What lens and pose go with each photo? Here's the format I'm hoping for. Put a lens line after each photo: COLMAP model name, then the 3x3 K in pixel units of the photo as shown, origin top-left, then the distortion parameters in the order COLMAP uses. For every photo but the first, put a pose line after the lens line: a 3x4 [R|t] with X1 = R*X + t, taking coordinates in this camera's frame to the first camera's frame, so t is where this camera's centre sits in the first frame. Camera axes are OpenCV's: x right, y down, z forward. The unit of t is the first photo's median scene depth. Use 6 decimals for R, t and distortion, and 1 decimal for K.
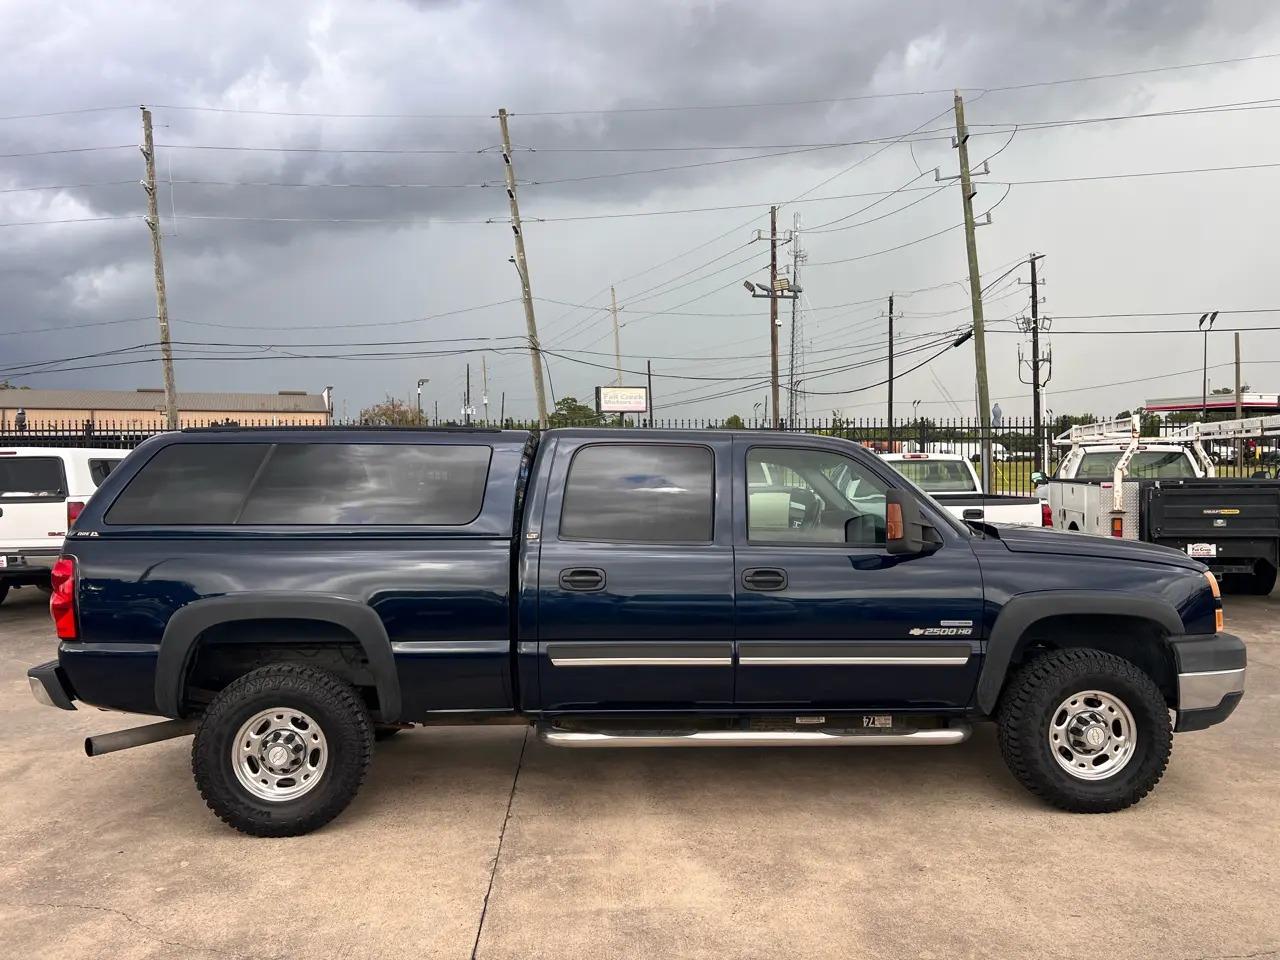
lens RADIAL K [[955.4, 0, 641.2], [0, 955.4, 484.4], [0, 0, 1]] dist [0.046811, -0.048384]
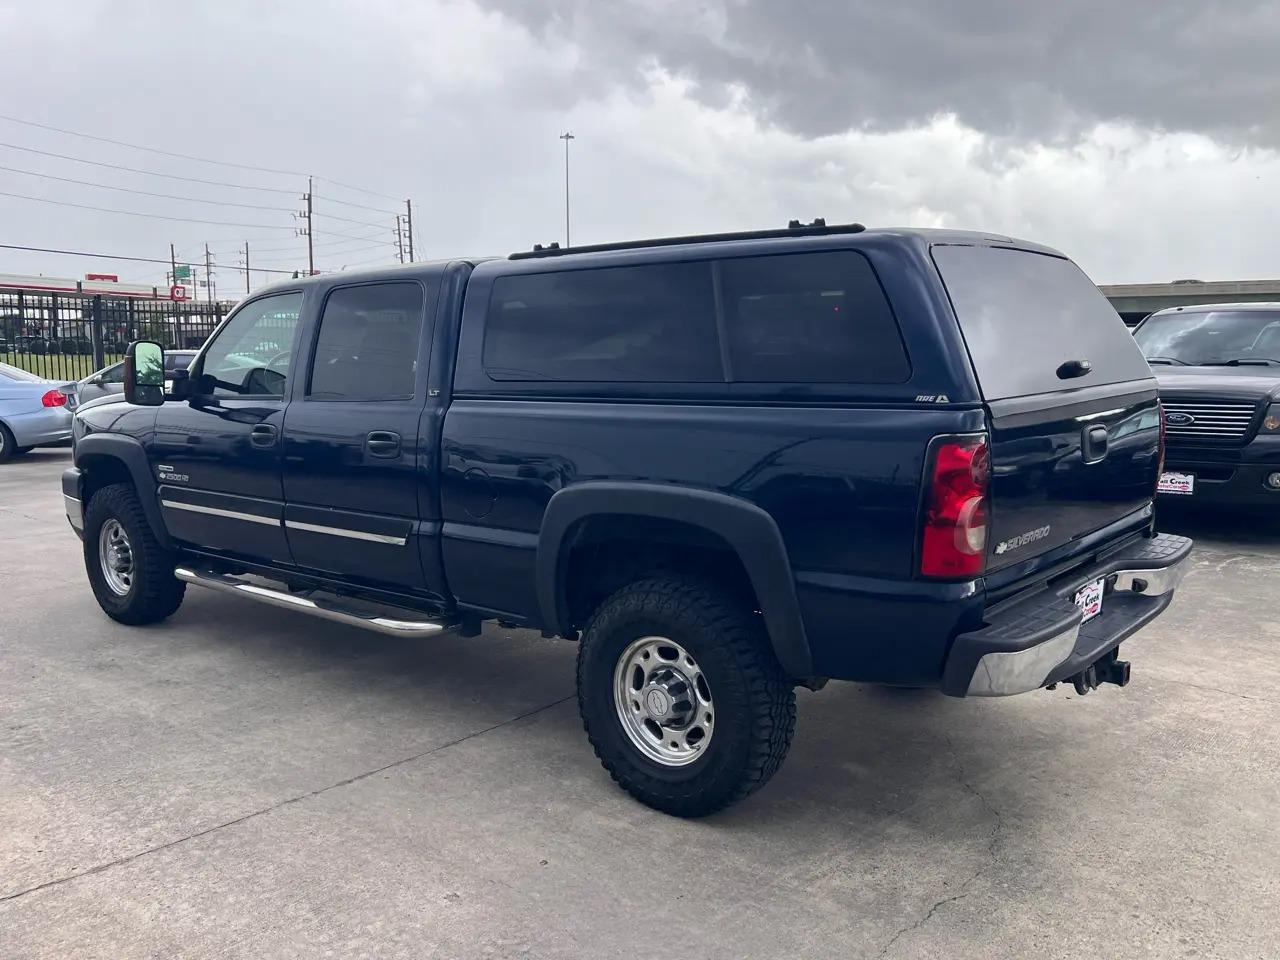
lens RADIAL K [[1089.9, 0, 635.3], [0, 1089.9, 479.9], [0, 0, 1]] dist [0.069009, -0.101373]
pose [[-0.723266, -0.075852, 0.686391, -0.903306], [0.017345, 0.991640, 0.127862, 0.012790], [-0.690351, 0.104383, -0.715904, 1.935462]]
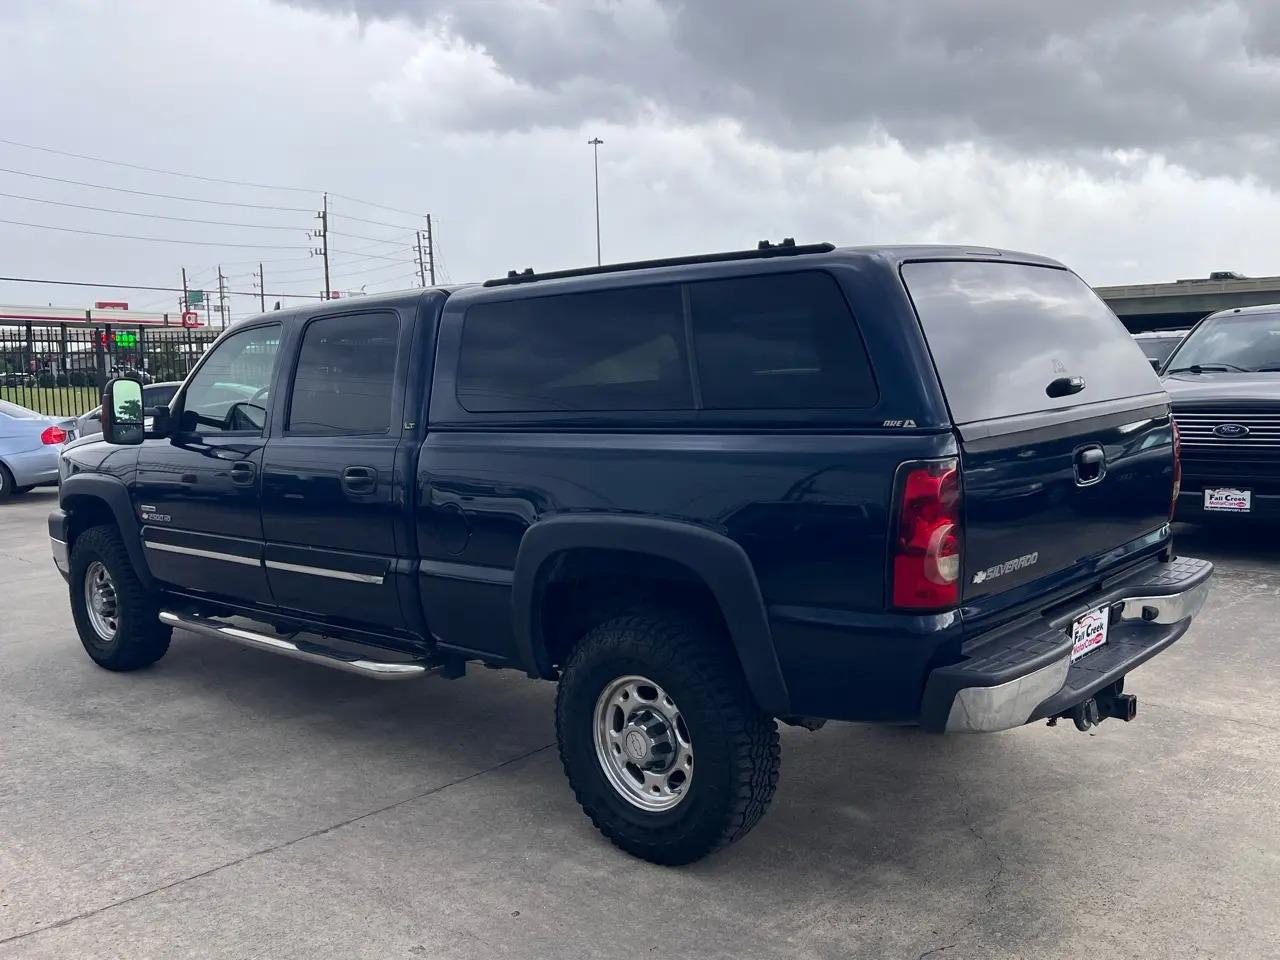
lens RADIAL K [[1172.0, 0, 626.4], [0, 1172.0, 477.3], [0, 0, 1]] dist [0.074074, -0.111008]
pose [[-0.693894, -0.043528, 0.718760, -0.956941], [0.043969, 0.993747, 0.102630, 0.005990], [-0.718733, 0.102817, -0.687642, 1.921530]]
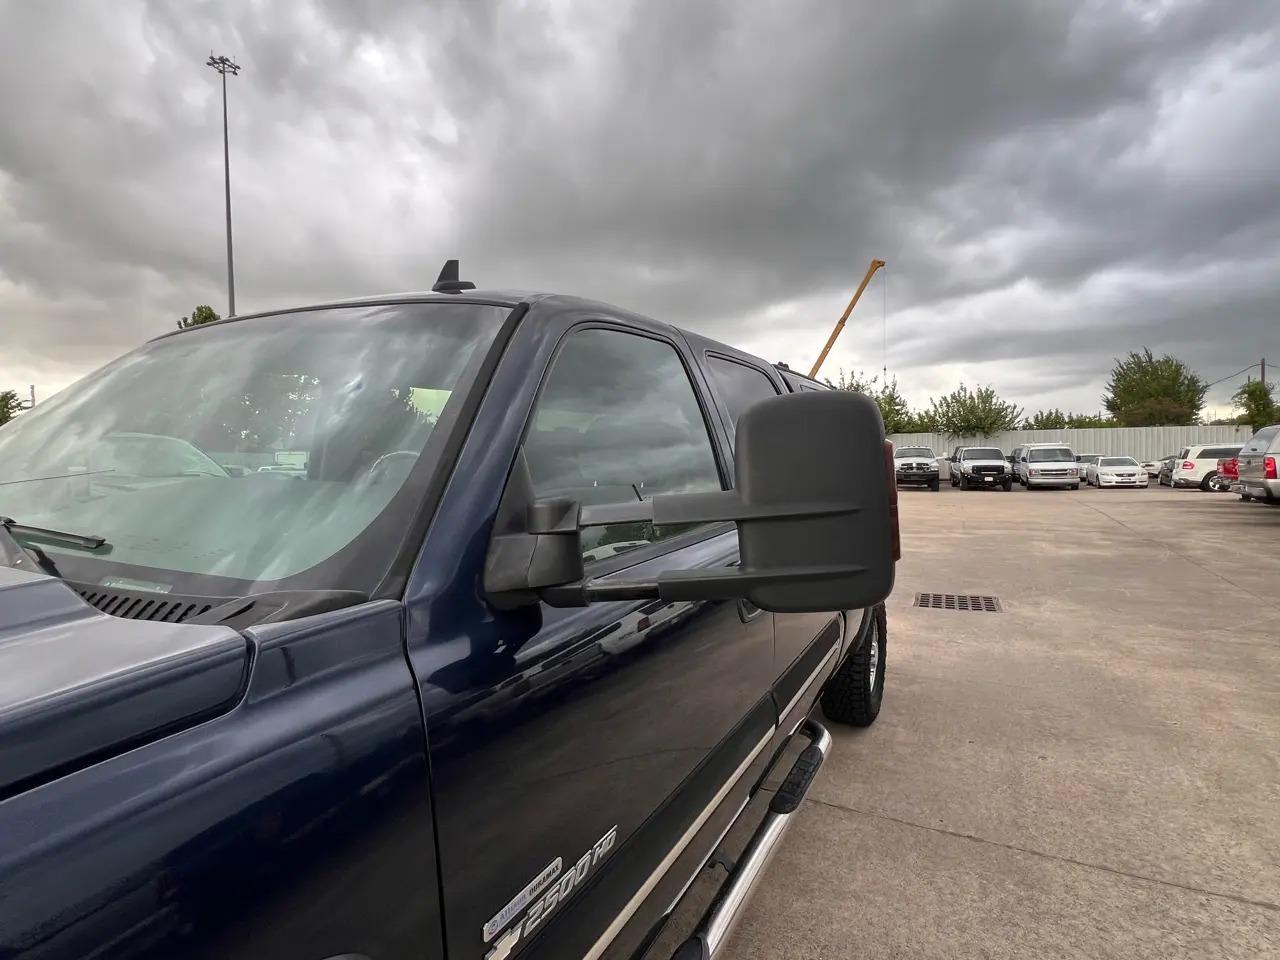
lens RADIAL K [[653.2, 0, 640.0], [0, 653.2, 480.0], [0, 0, 1]] dist [0.002980, -0.000828]
pose [[-0.517308, 0.036934, -0.855002, 0.437712], [-0.000529, 0.999054, 0.043476, 0.023539], [0.855799, 0.022943, -0.516799, 1.541217]]
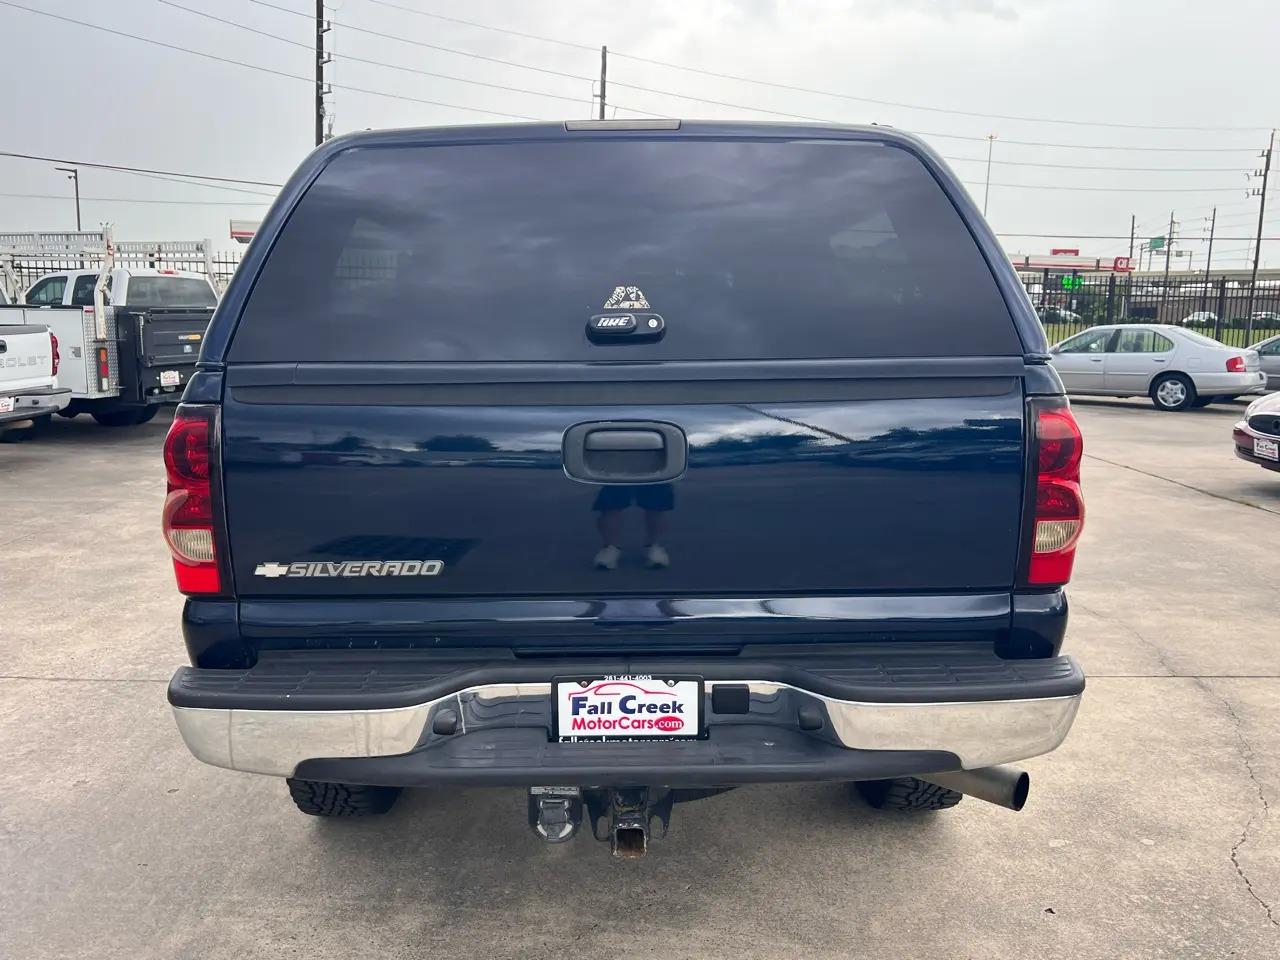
lens RADIAL K [[1030.4, 0, 624.4], [0, 1030.4, 474.2], [0, 0, 1]] dist [0.072314, -0.083264]
pose [[0.057400, -0.145223, 0.987733, -1.044382], [0.007323, 0.989398, 0.145042, 0.036144], [-0.998324, -0.001093, 0.057854, 1.133741]]
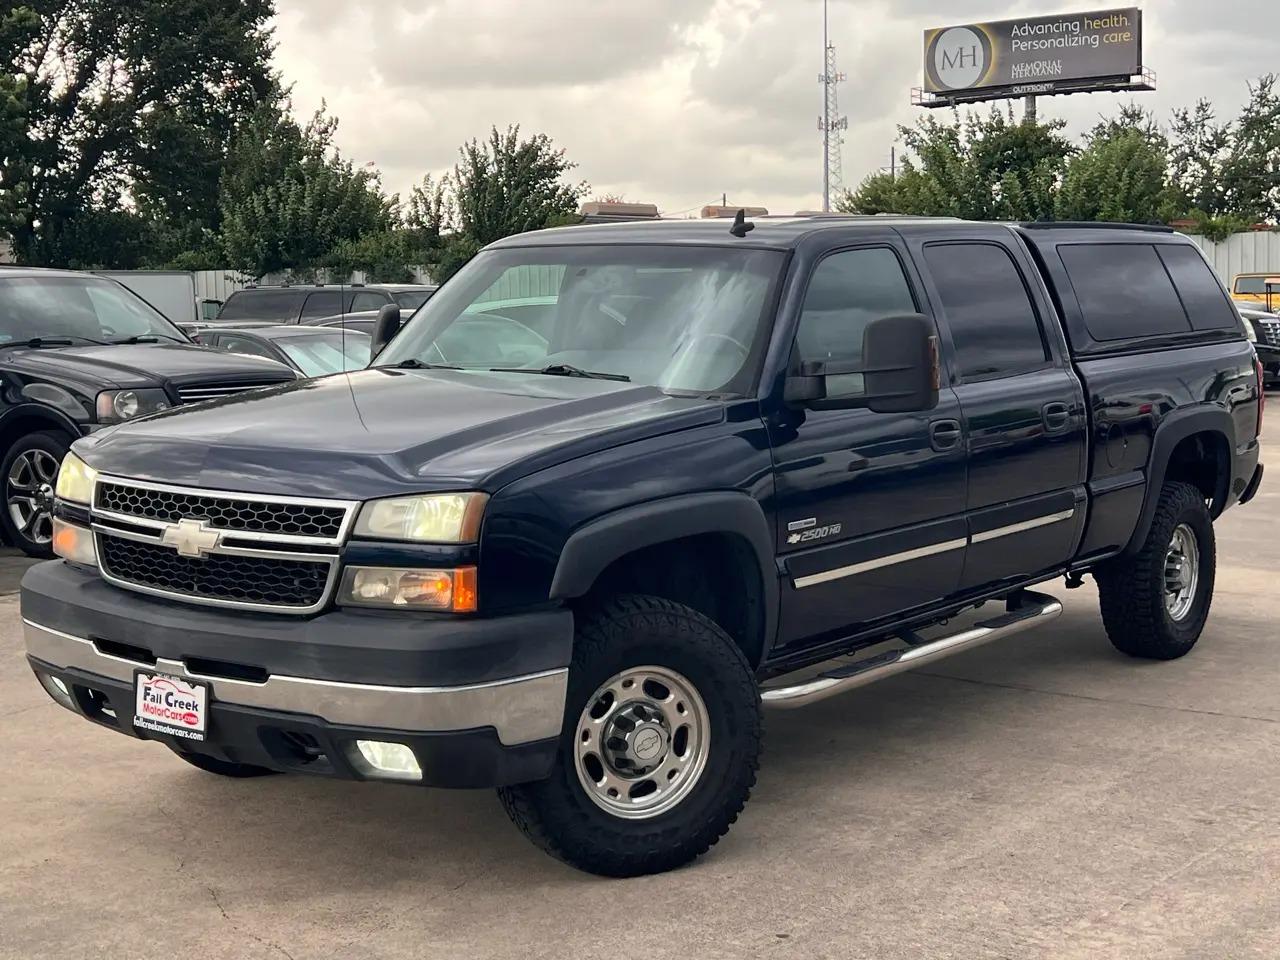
lens RADIAL K [[1863.5, 0, 640.0], [0, 1863.5, 480.0], [0, 0, 1]] dist [0.199943, -0.739048]
pose [[-0.649477, 0.090330, -0.754997, 1.318326], [0.007327, 0.993616, 0.112576, -0.024967], [0.760346, 0.067583, -0.645992, 2.147221]]
